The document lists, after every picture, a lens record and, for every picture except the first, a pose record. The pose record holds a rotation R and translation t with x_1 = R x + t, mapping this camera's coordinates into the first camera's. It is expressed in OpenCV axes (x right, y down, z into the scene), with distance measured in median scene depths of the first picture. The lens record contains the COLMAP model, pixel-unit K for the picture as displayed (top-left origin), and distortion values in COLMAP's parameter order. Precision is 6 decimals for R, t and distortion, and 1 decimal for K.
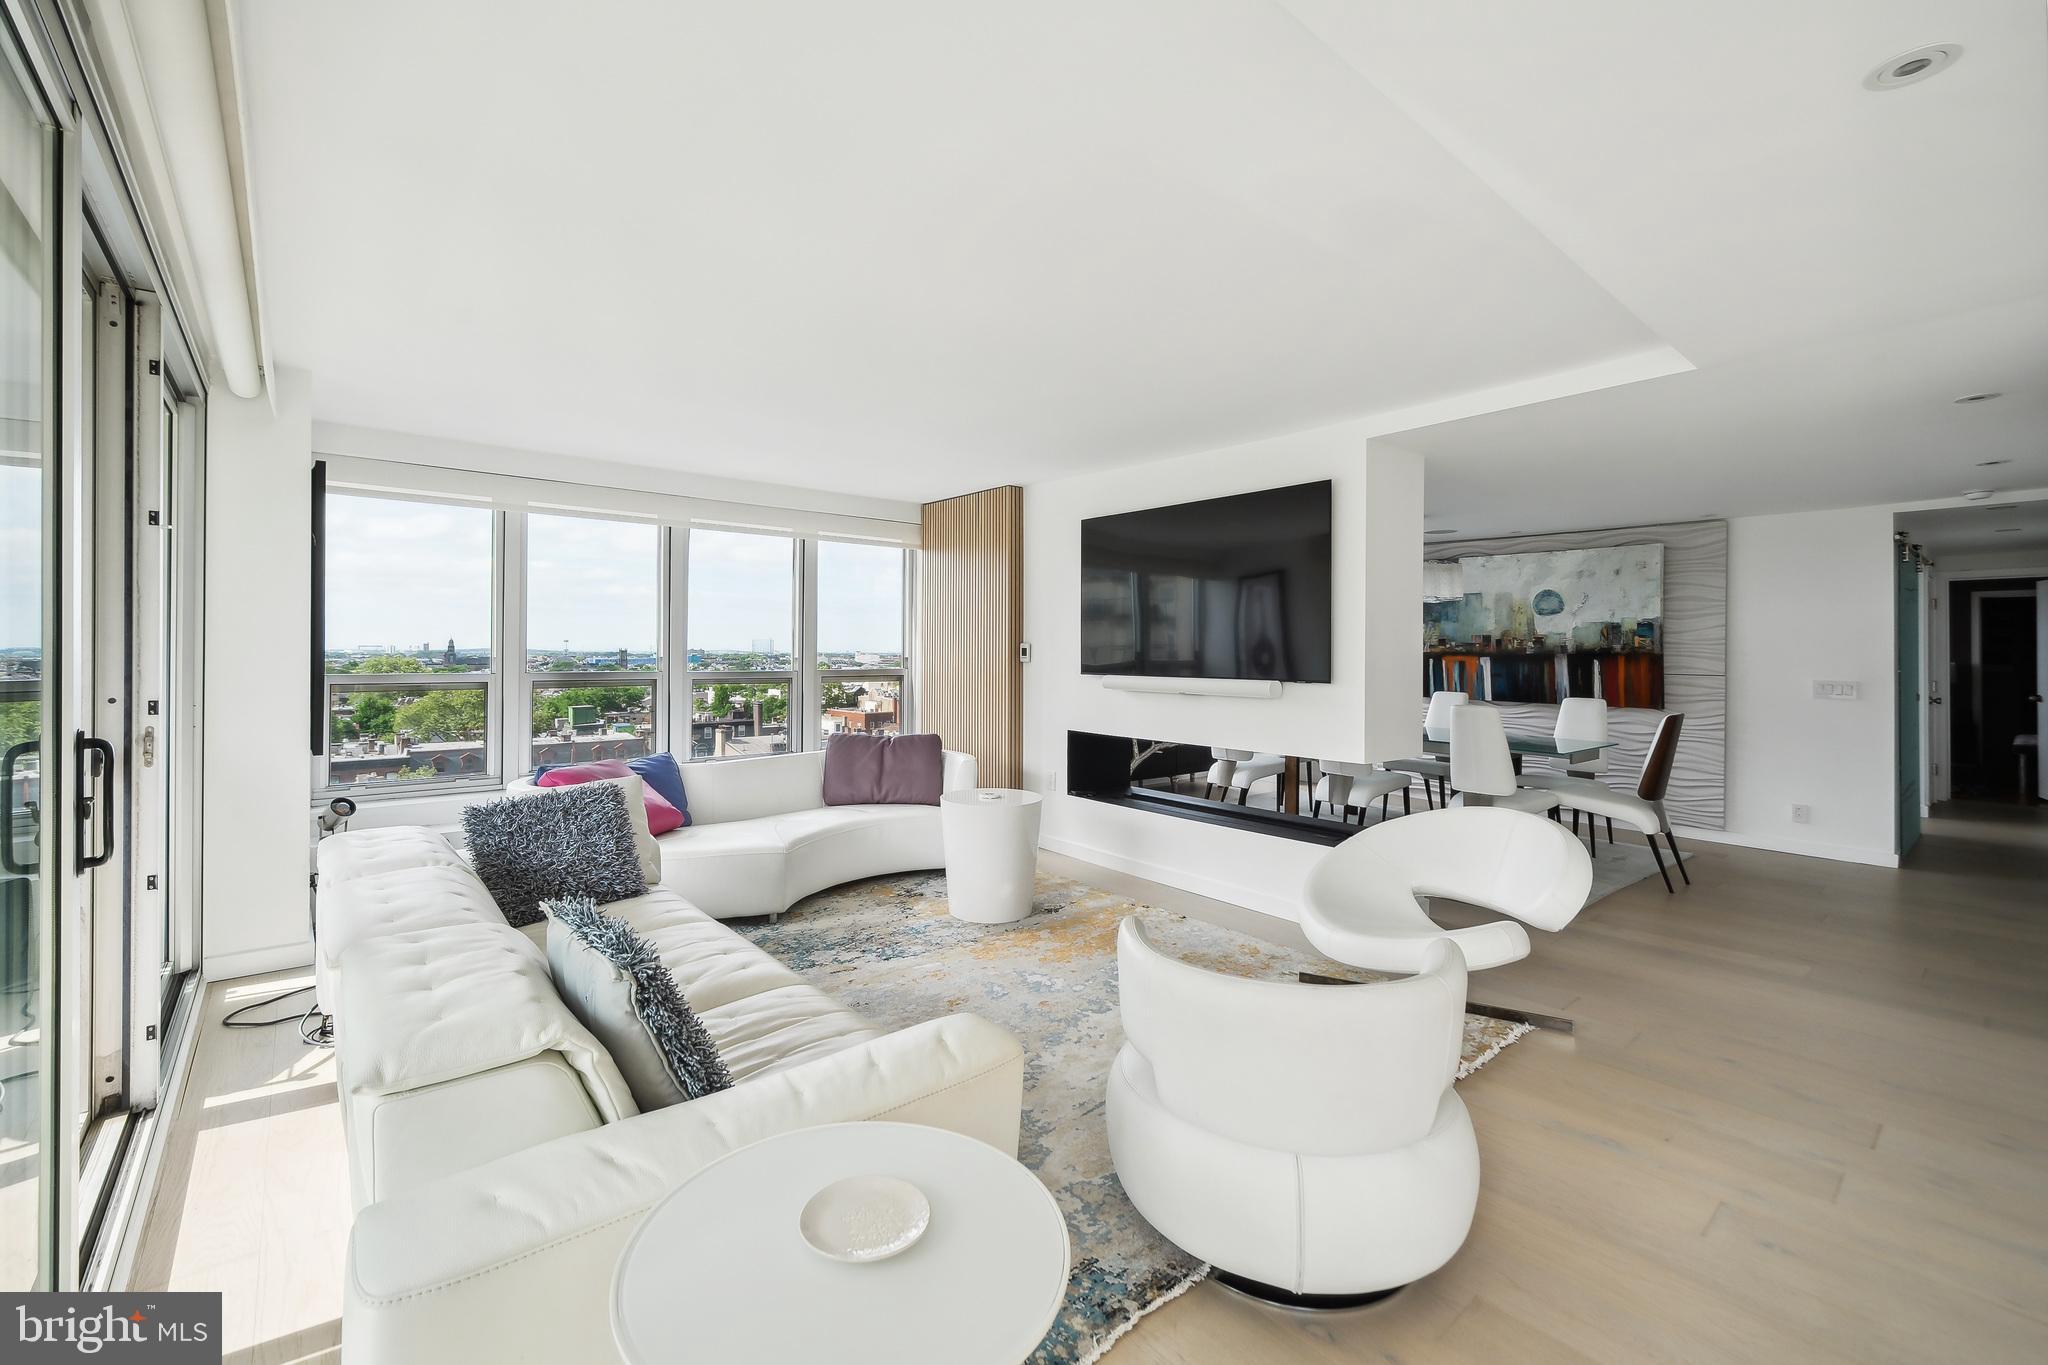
lens RADIAL K [[847.3, 0, 1018.3], [0, 847.3, 658.8], [0, 0, 1]] dist [0.000906, 0.000659]
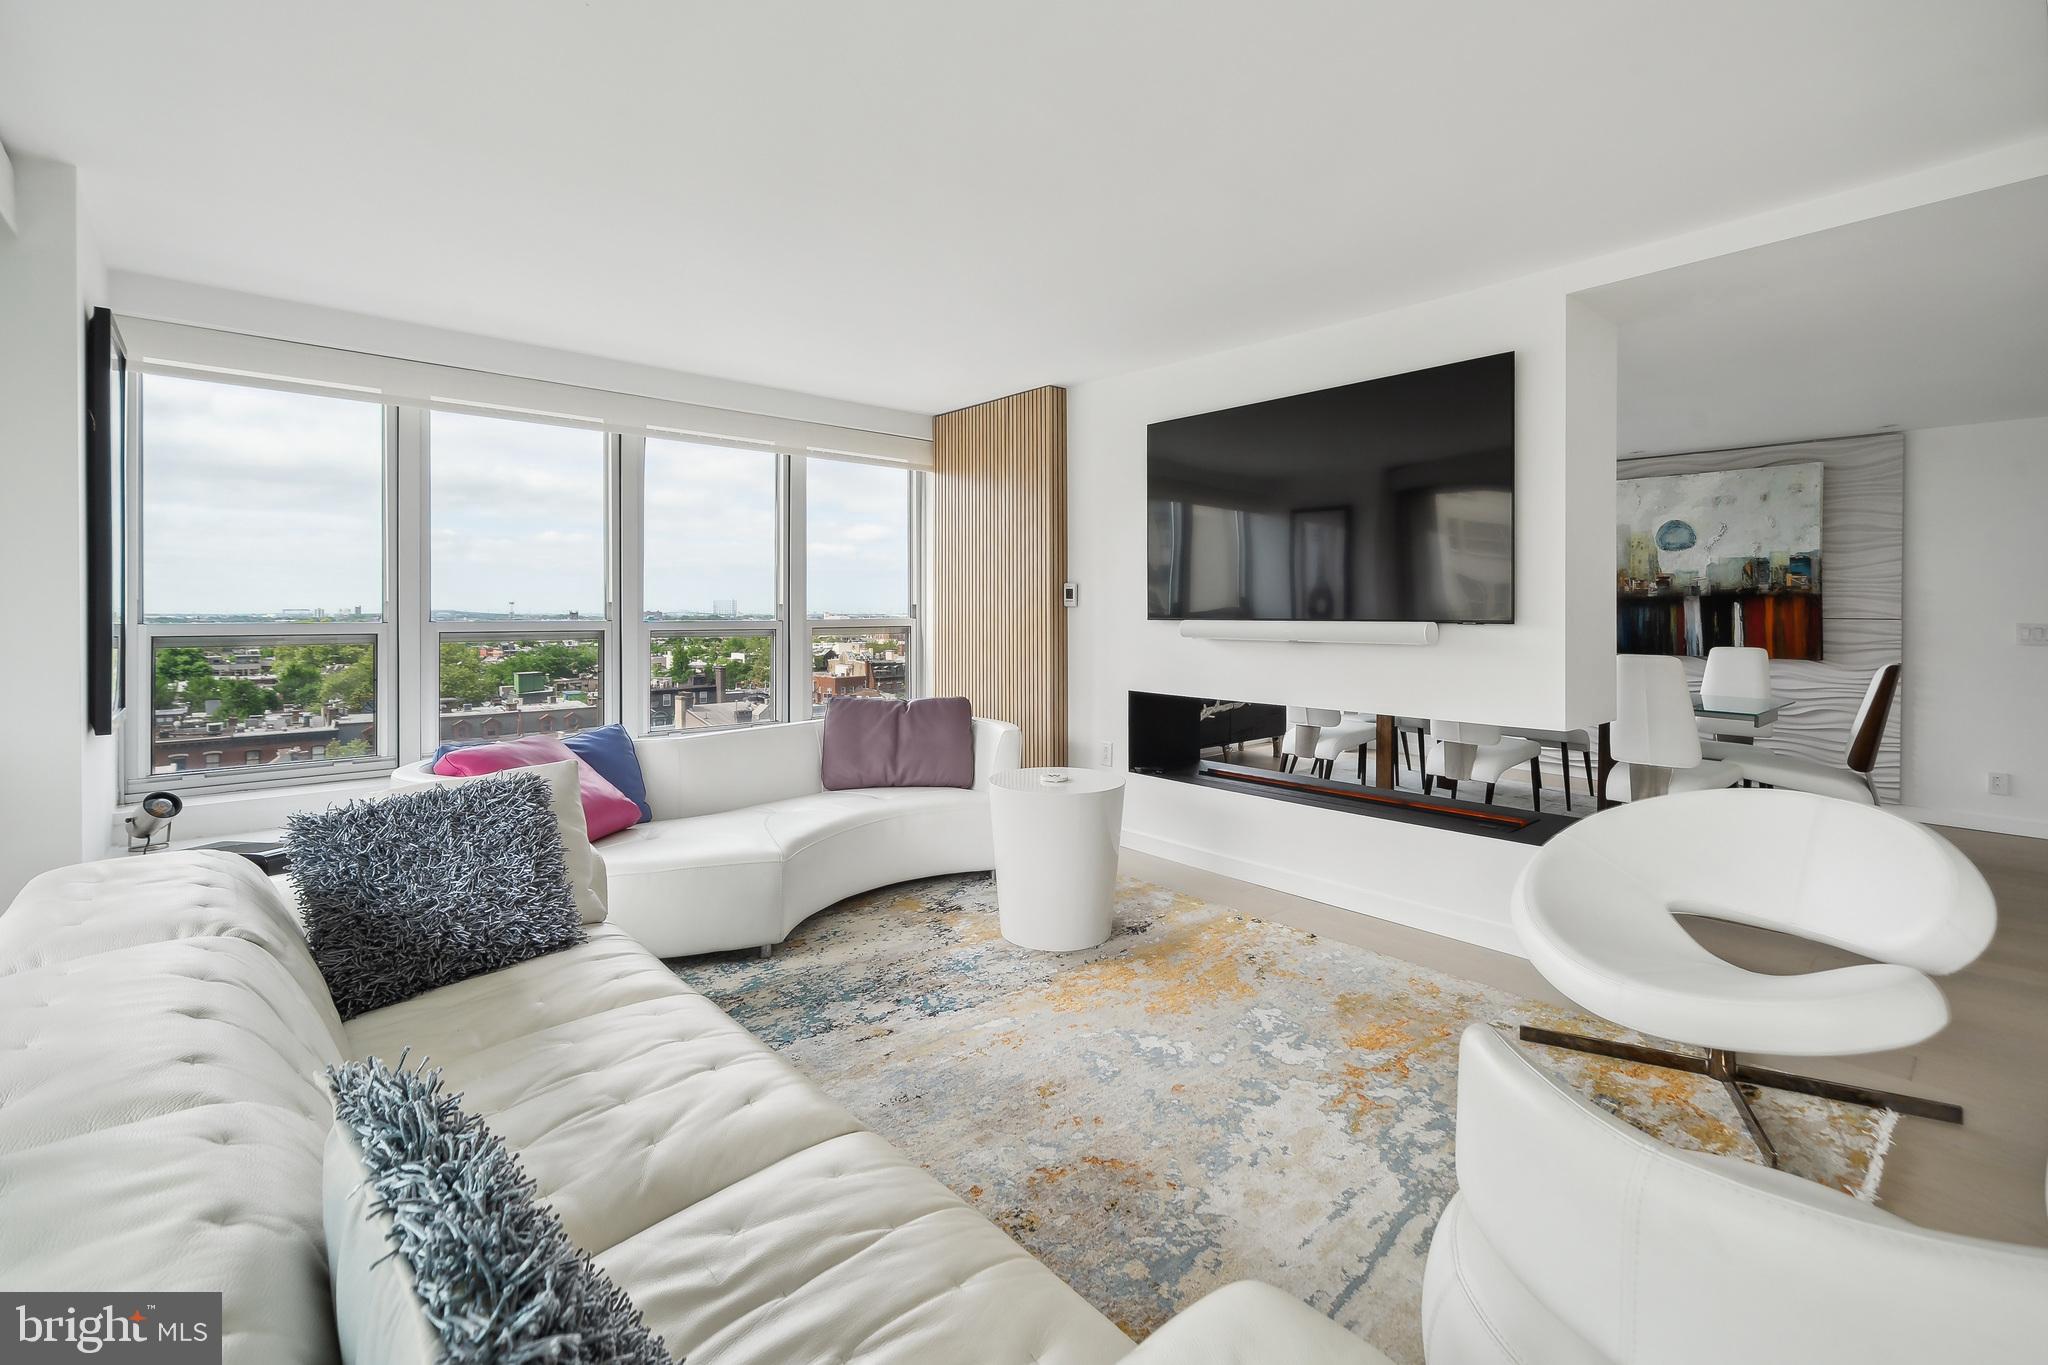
lens RADIAL K [[892.4, 0, 1027.3], [0, 892.4, 622.4], [0, 0, 1]] dist [0.001138, 0.001087]
pose [[0.999414, -0.006112, 0.033683, -0.069628], [0.005984, 0.999974, 0.003917, 0.017069], [-0.033706, -0.003713, 0.999425, 0.177084]]
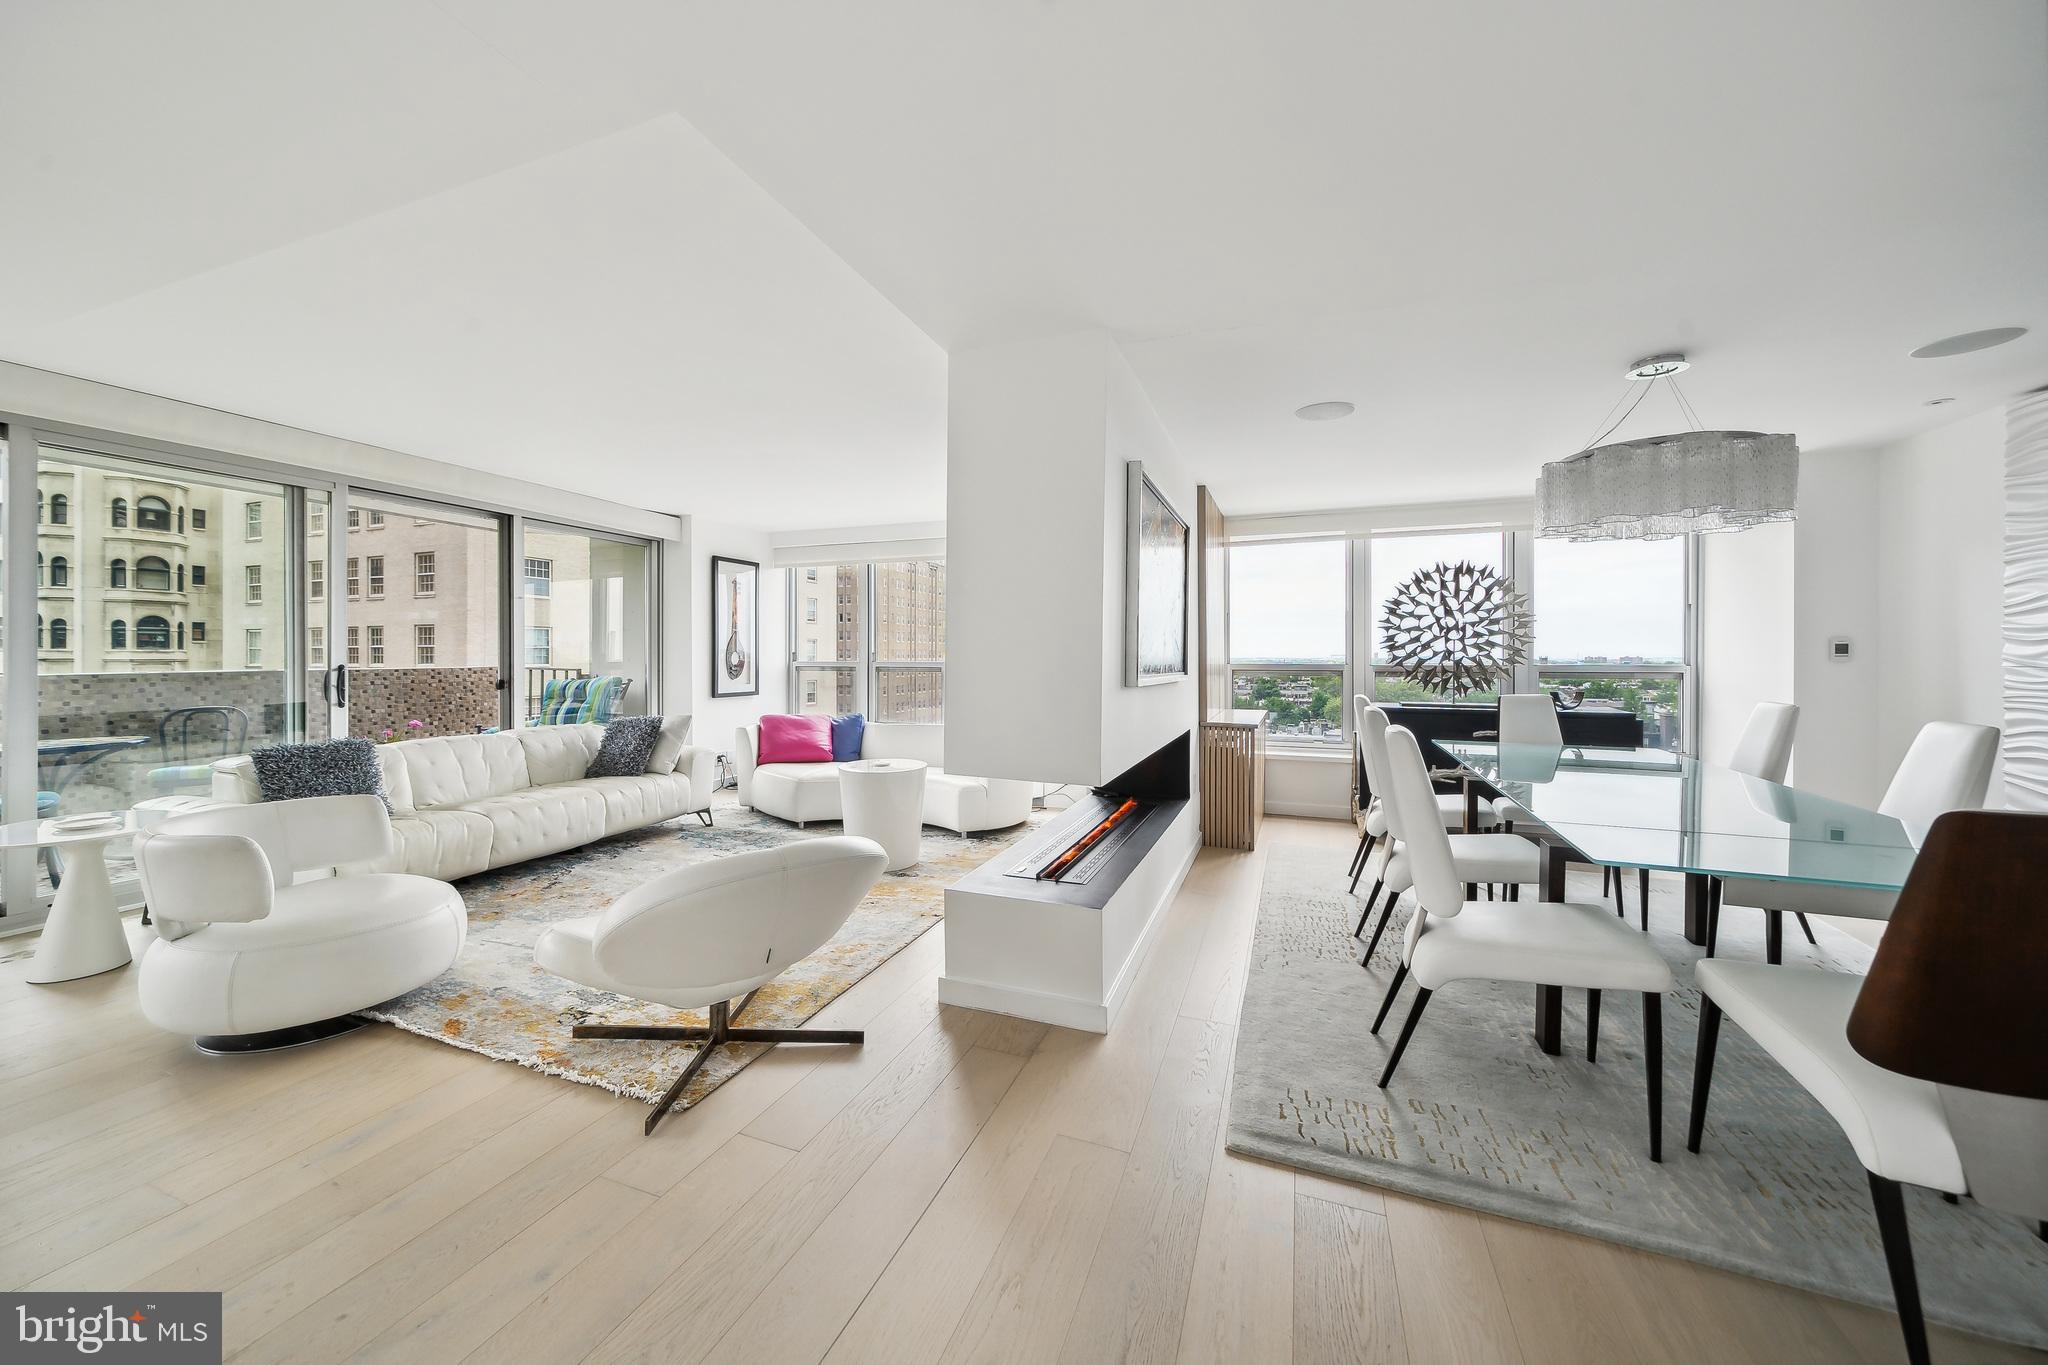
lens RADIAL K [[727.7, 0, 1022.3], [0, 727.7, 655.2], [0, 0, 1]] dist [0.000067, 0.000219]
pose [[0.492236, -0.005797, -0.870442, 0.792909], [-0.006377, 0.999927, -0.010265, 0.015478], [0.870438, 0.010604, 0.492163, 0.559226]]
